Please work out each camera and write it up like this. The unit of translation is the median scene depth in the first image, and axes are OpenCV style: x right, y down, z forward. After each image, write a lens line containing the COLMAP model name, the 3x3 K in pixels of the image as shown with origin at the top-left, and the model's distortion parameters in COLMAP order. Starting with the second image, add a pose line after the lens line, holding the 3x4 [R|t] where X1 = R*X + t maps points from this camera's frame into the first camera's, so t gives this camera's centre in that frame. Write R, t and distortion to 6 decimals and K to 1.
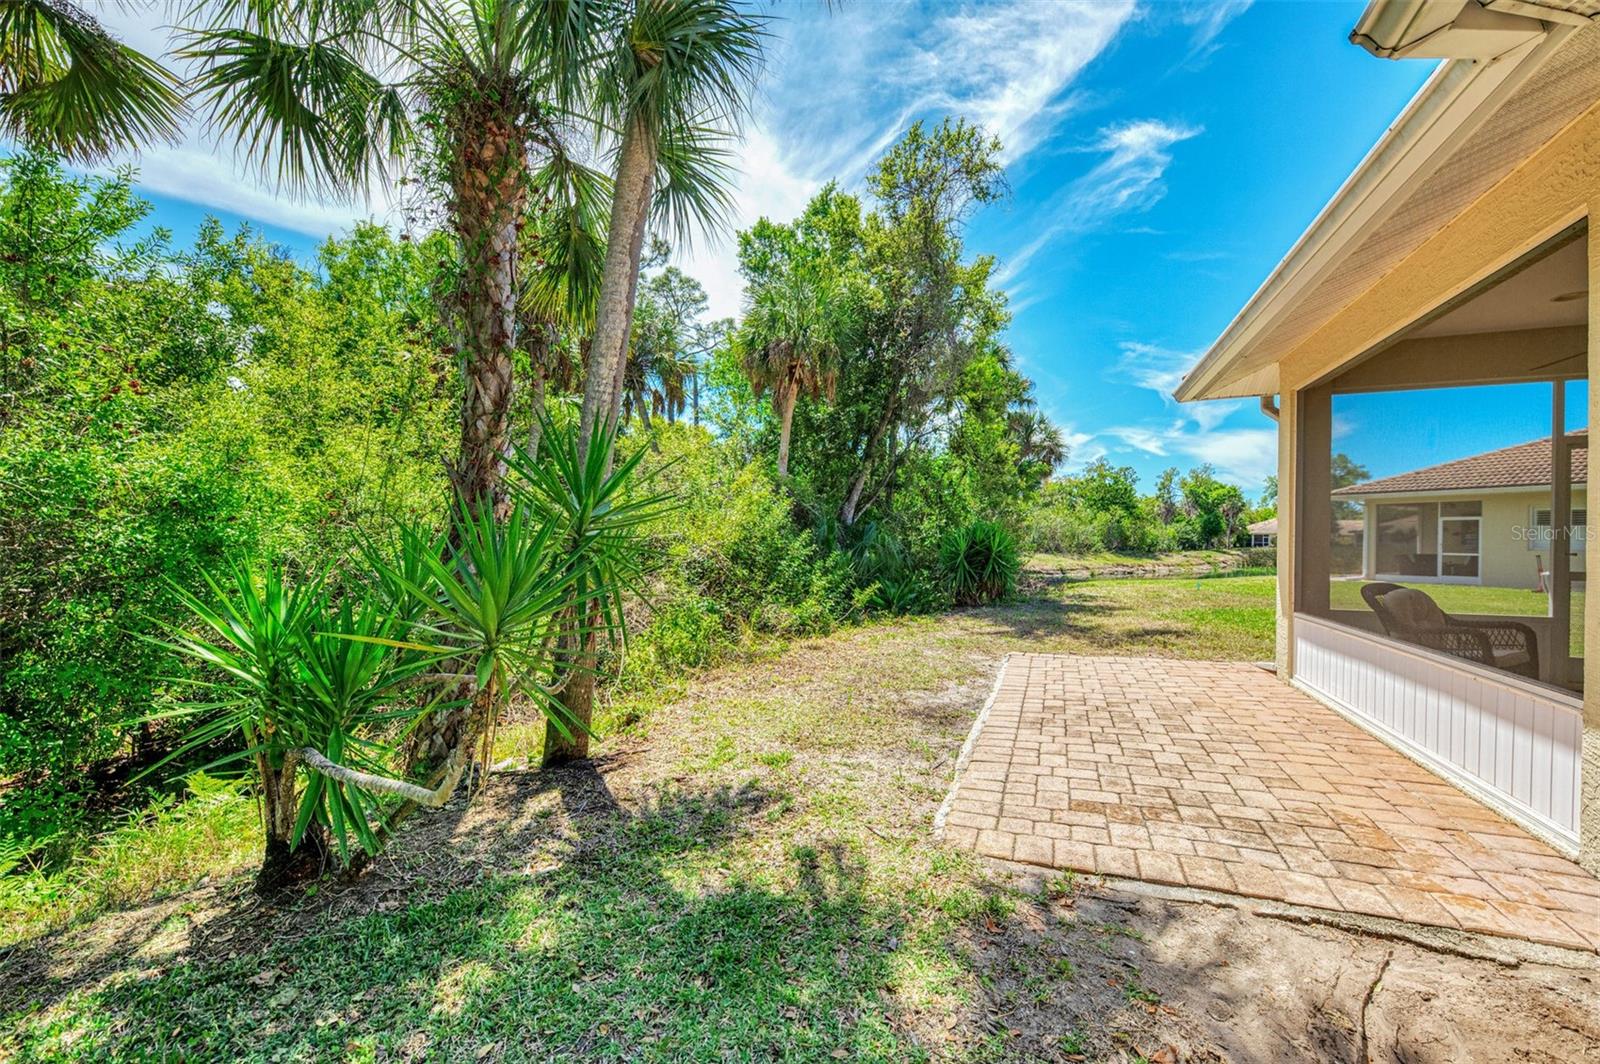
lens RADIAL K [[665.1, 0, 800.0], [0, 665.1, 532.0], [0, 0, 1]] dist [-0.000261, -0.000010]
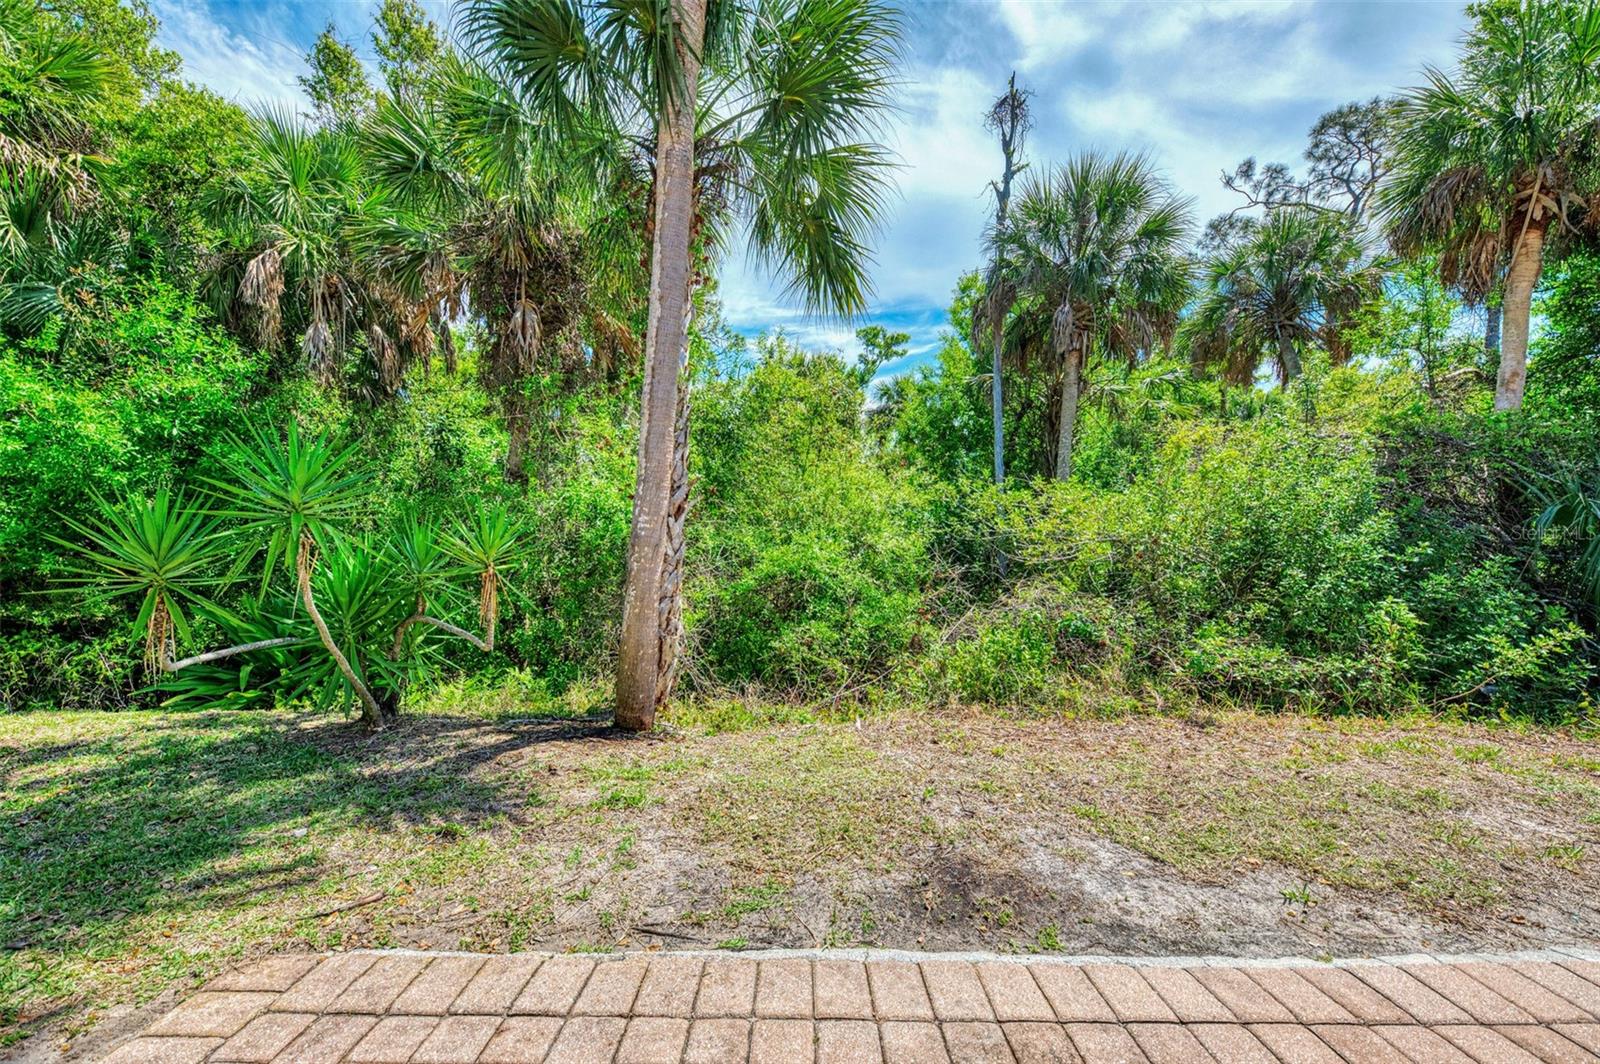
lens RADIAL K [[585.7, 0, 800.0], [0, 585.7, 532.0], [0, 0, 1]] dist [0.000866, 0.000079]
pose [[0.373248, 0.000088, -0.927731, 0.664131], [0.003147, 0.999994, 0.001361, 0.010785], [0.927726, -0.003428, 0.373246, 0.863933]]
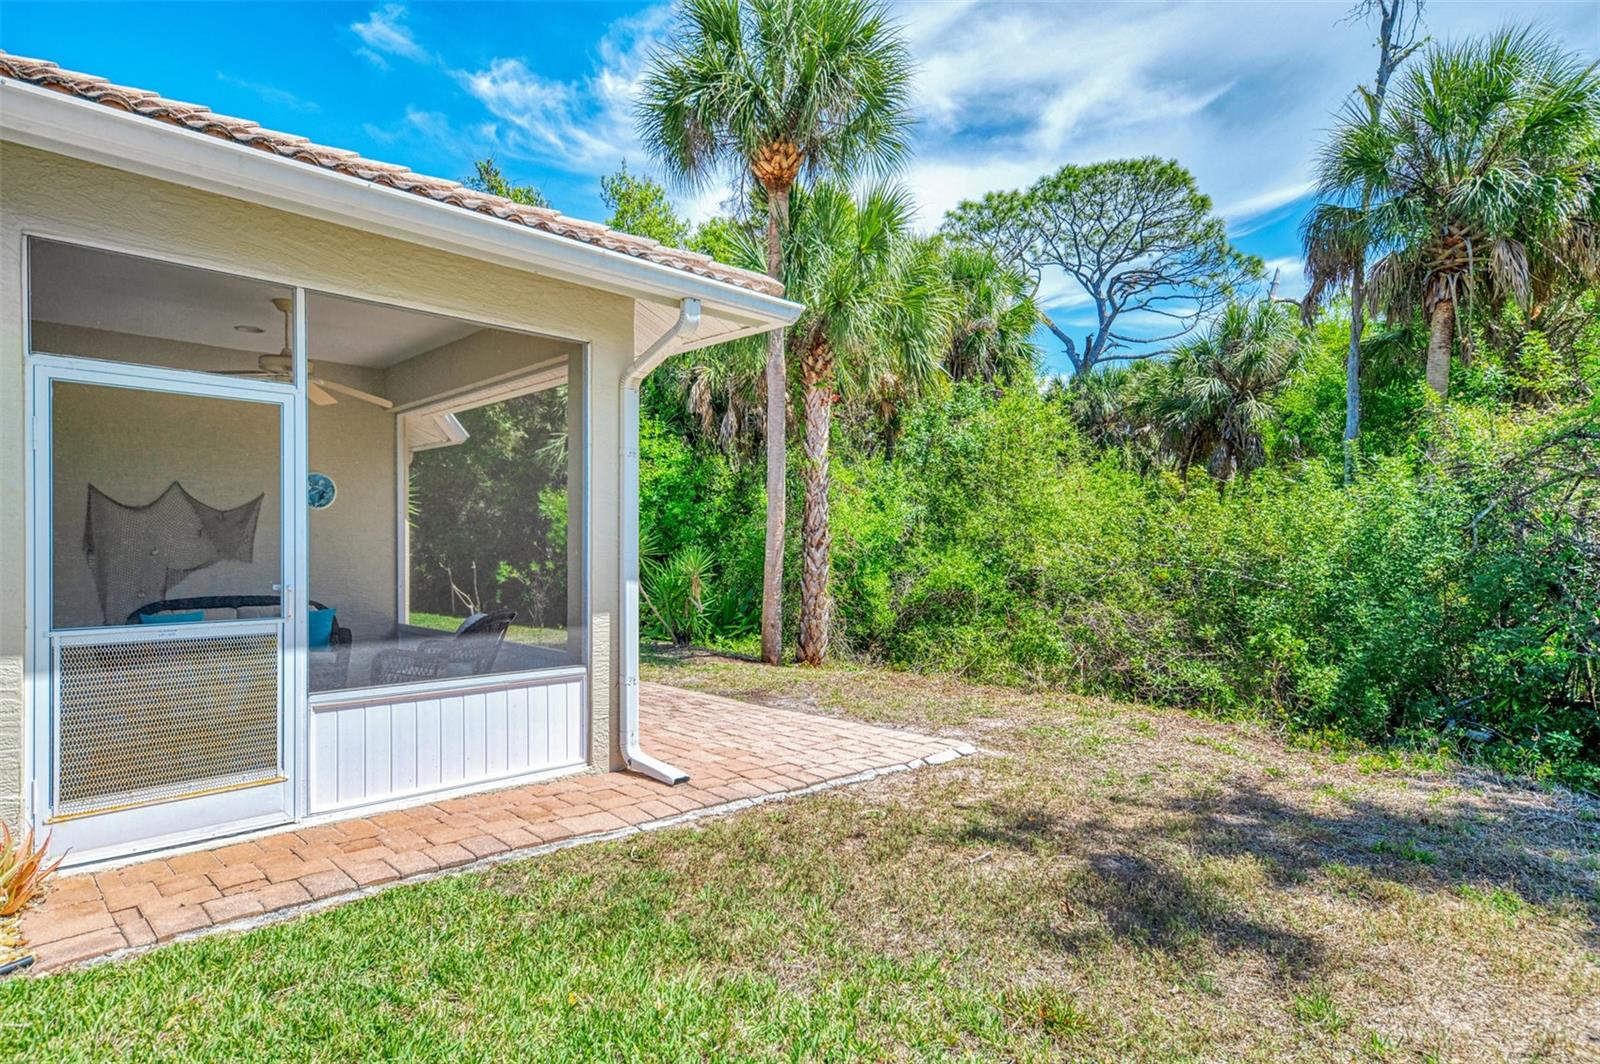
lens RADIAL K [[821.5, 0, 800.0], [0, 821.5, 532.0], [0, 0, 1]] dist [0.007001, -0.009665]
pose [[-0.402866, -0.007853, -0.915225, 1.310902], [0.006496, 0.999913, -0.011439, -0.015785], [0.915236, -0.010553, -0.402780, 1.510600]]
